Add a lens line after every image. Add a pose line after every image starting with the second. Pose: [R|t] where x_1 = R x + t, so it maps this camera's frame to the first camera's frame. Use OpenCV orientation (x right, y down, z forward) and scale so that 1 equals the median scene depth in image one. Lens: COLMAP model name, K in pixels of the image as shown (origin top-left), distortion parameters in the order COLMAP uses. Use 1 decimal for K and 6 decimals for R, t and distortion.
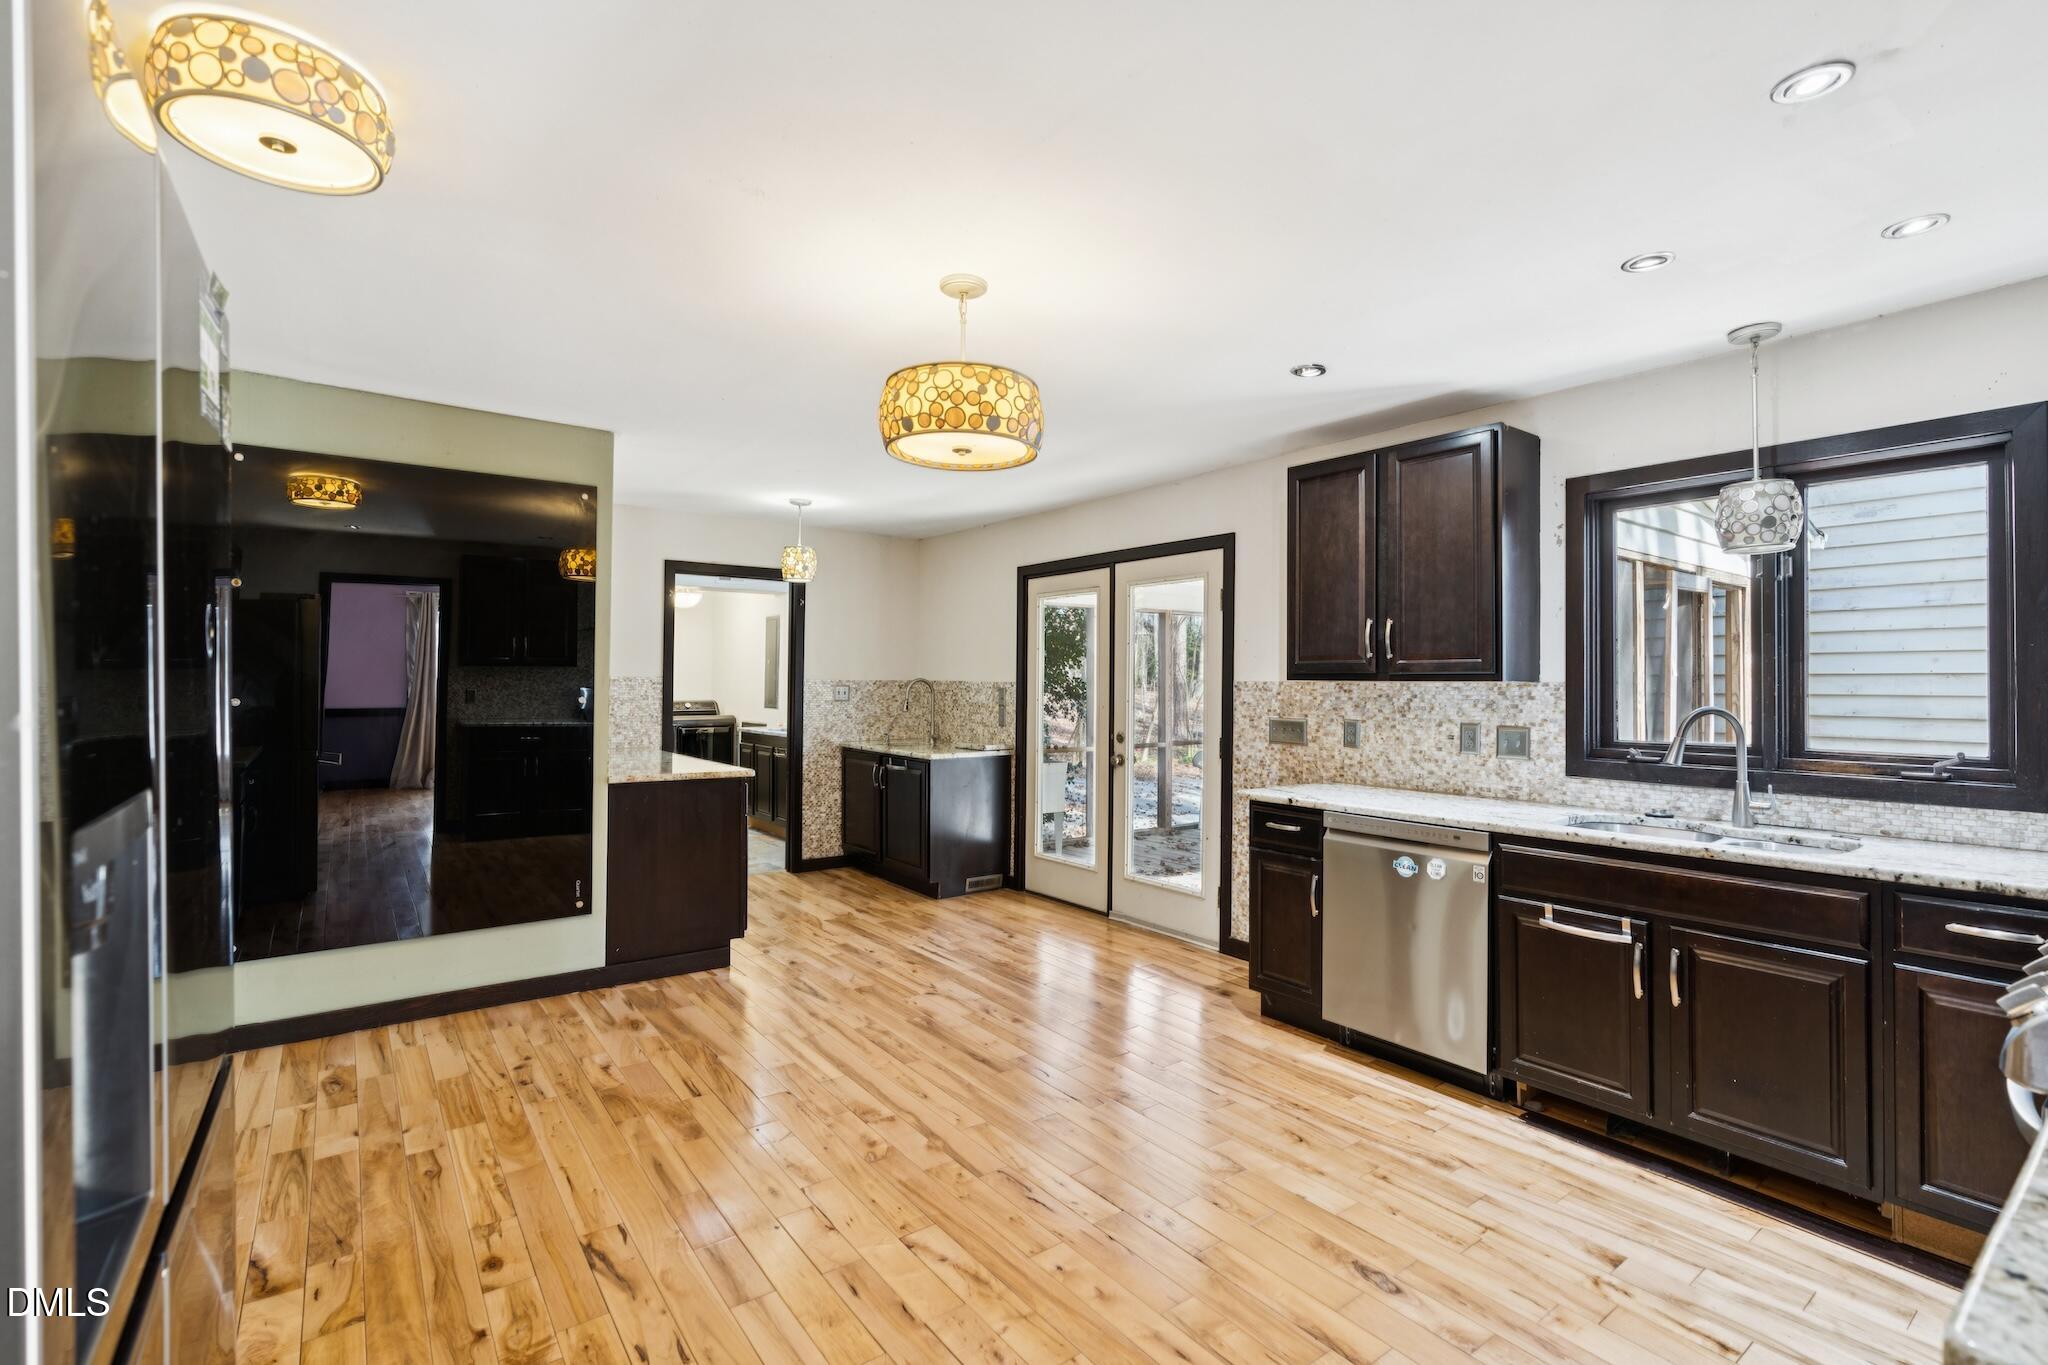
lens RADIAL K [[924.7, 0, 1040.5], [0, 924.7, 678.4], [0, 0, 1]] dist [-0.009977, 0.003543]
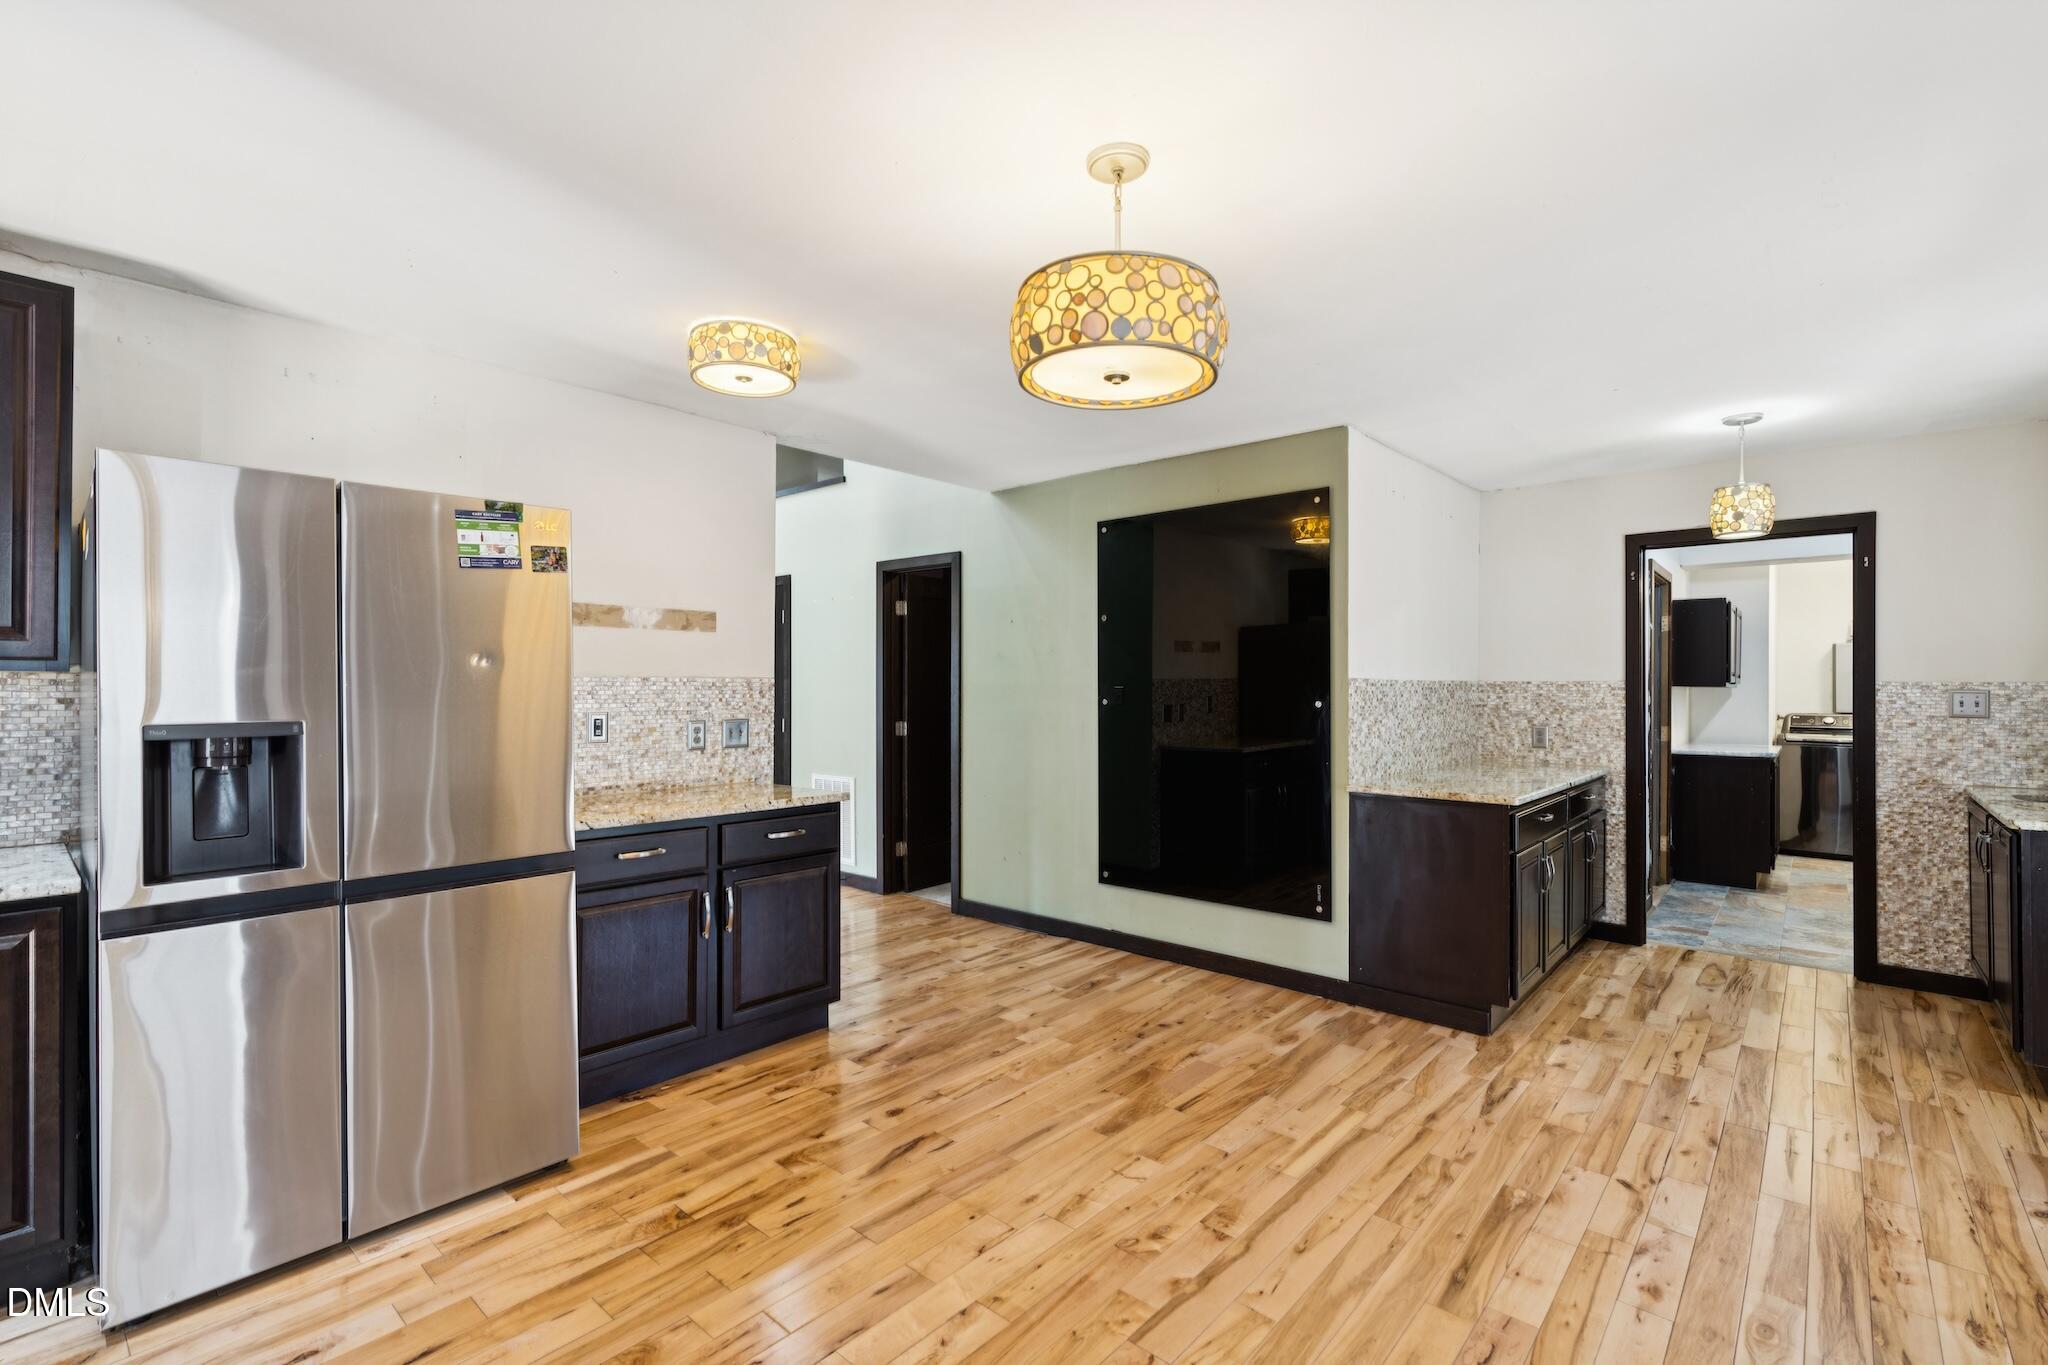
lens RADIAL K [[924.7, 0, 1036.2], [0, 924.7, 693.4], [0, 0, 1]] dist [-0.009977, 0.003543]
pose [[0.195233, 0.000036, -0.980757, 0.458556], [0.005468, 0.999984, 0.001125, 0.009353], [0.980742, -0.005583, 0.195230, 0.550172]]
